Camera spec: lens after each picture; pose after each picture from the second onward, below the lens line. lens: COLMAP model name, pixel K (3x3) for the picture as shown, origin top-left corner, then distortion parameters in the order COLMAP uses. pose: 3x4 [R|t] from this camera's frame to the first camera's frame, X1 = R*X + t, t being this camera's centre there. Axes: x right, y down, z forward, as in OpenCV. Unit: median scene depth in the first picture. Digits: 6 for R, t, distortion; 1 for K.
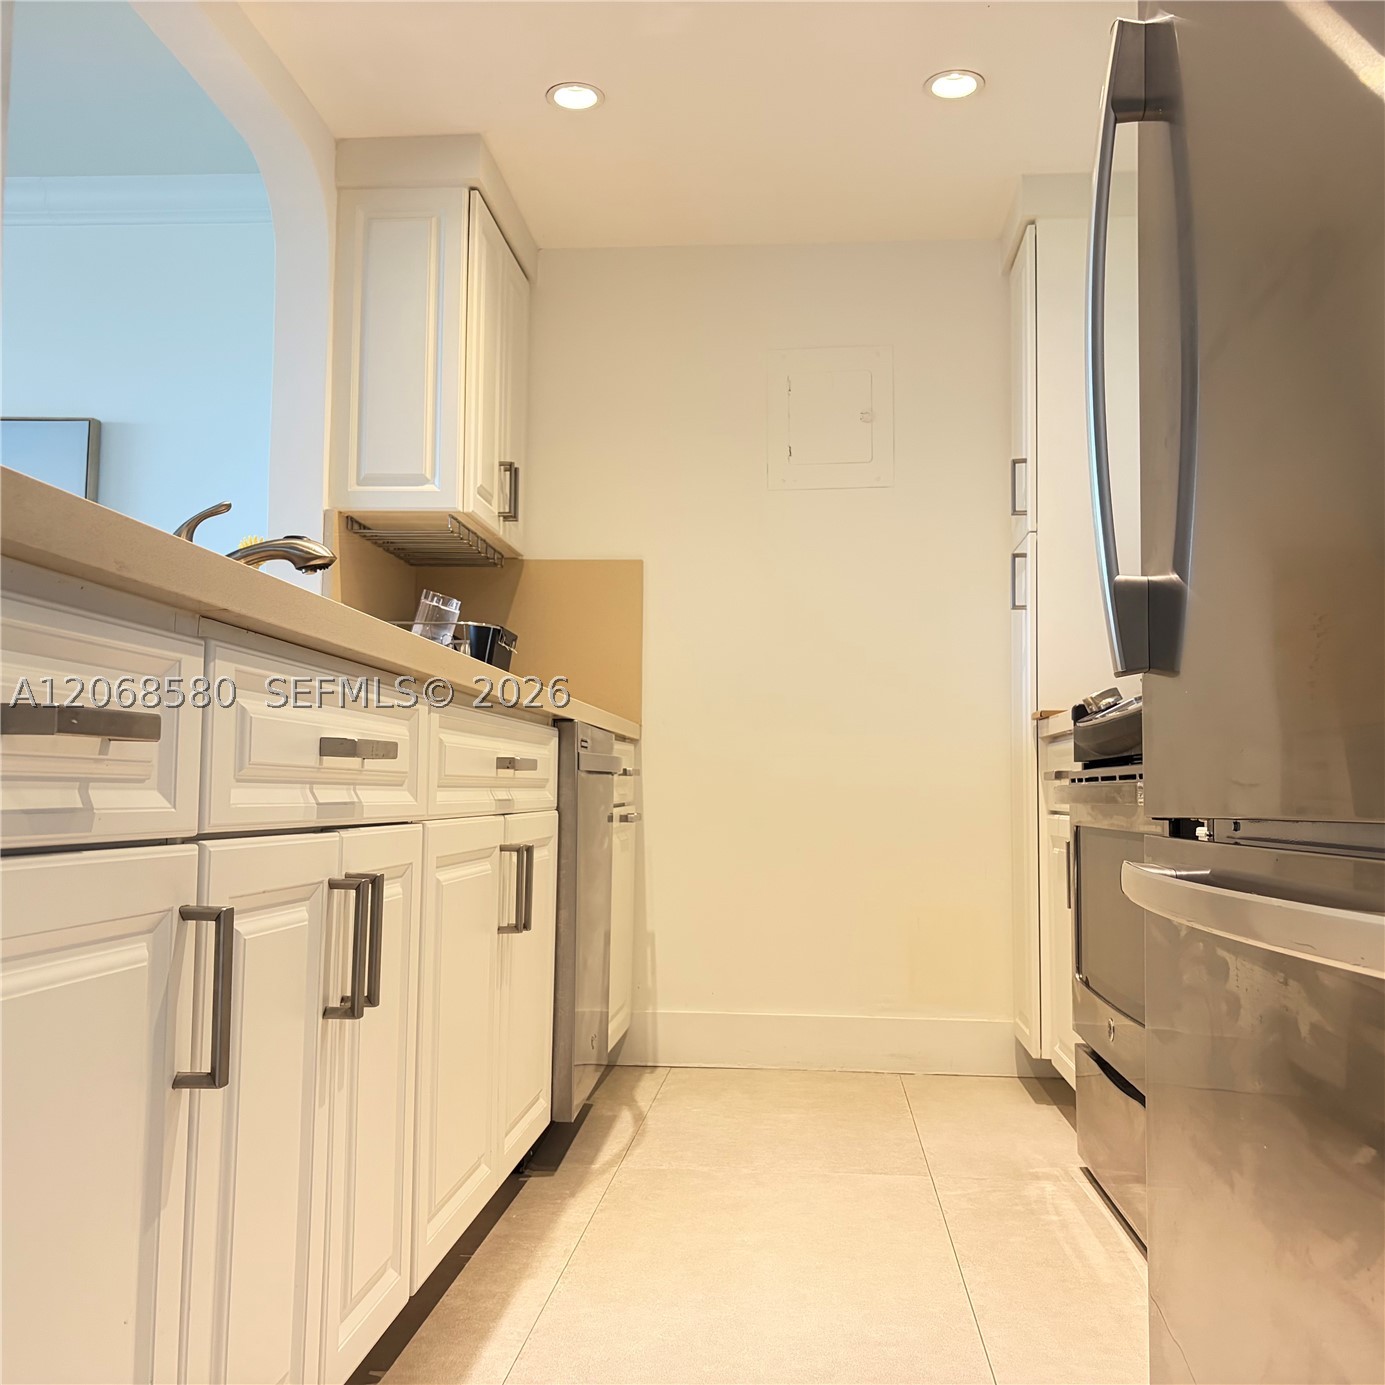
lens RADIAL K [[1374.6, 0, 692.5], [0, 1374.6, 692.5], [0, 0, 1]] dist [0.155306, -0.264792]
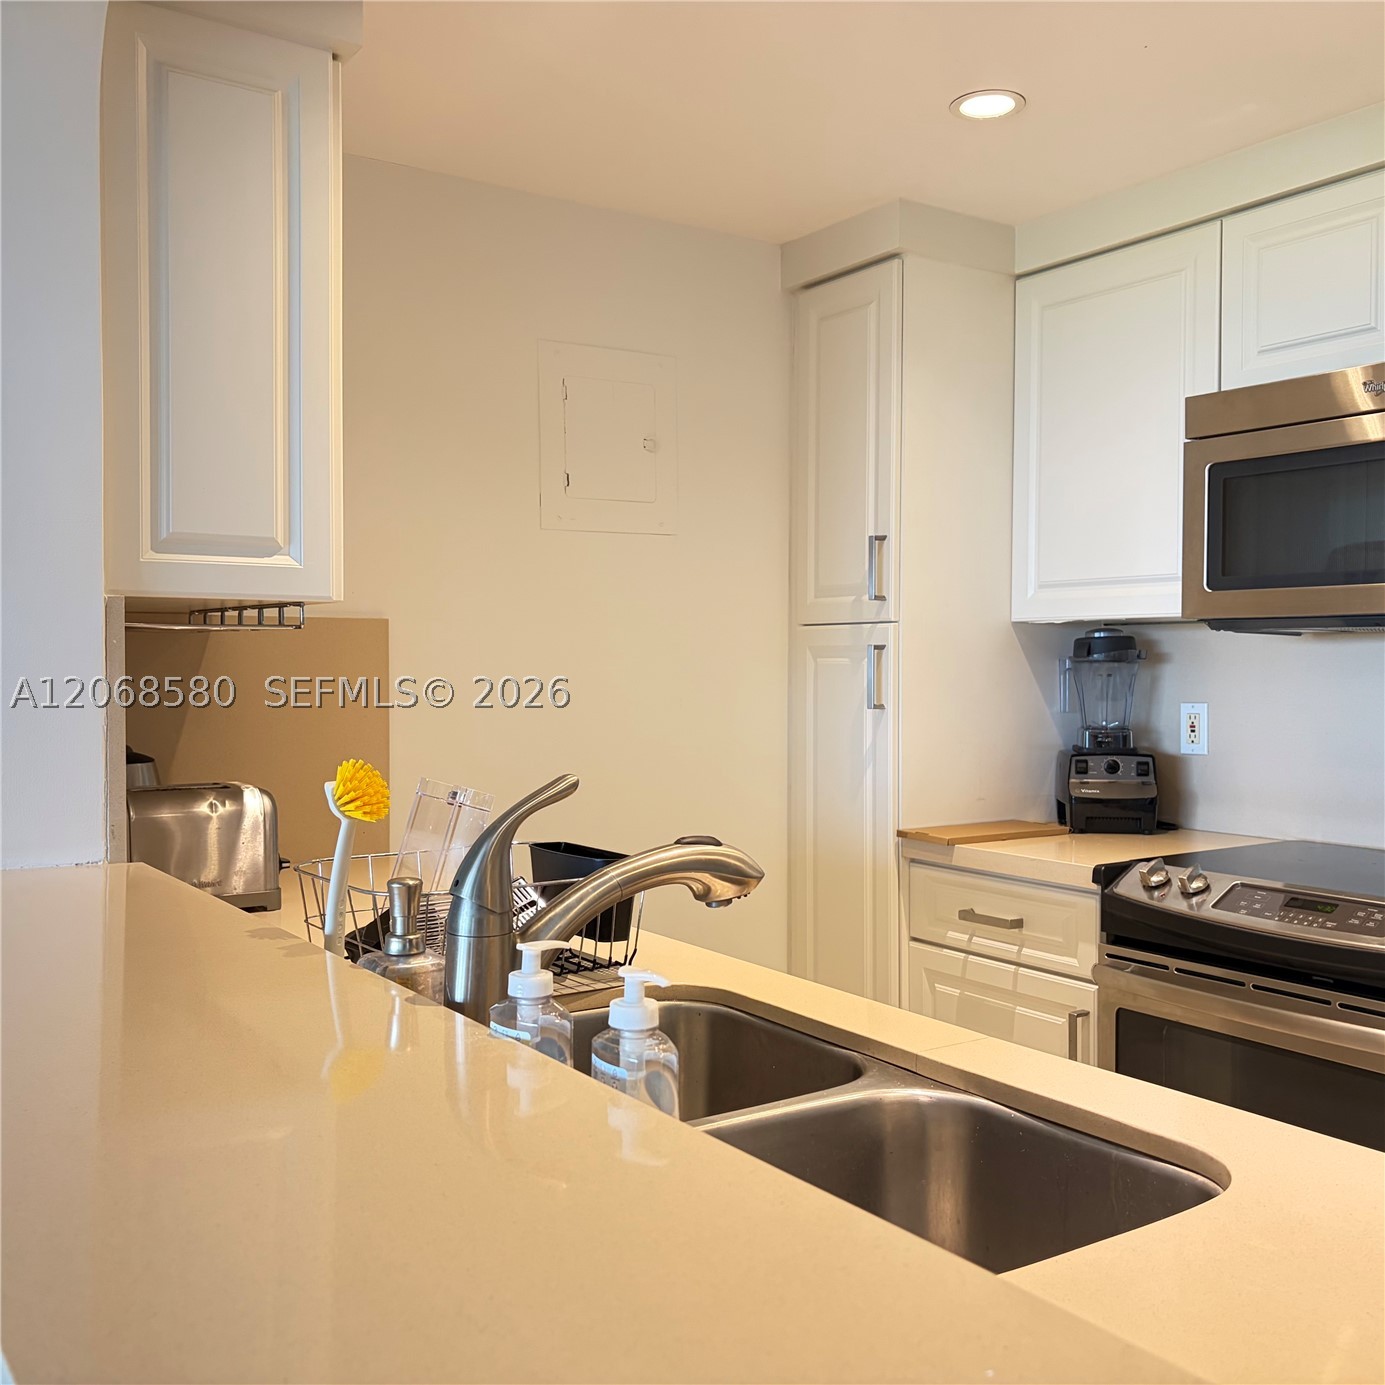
lens RADIAL K [[1374.6, 0, 692.5], [0, 1374.6, 692.5], [0, 0, 1]] dist [0.155306, -0.264792]
pose [[0.784702, -0.023190, 0.619440, -0.419165], [-0.032443, 0.996394, 0.078401, -0.143041], [-0.619024, -0.081618, 0.781120, 0.419288]]
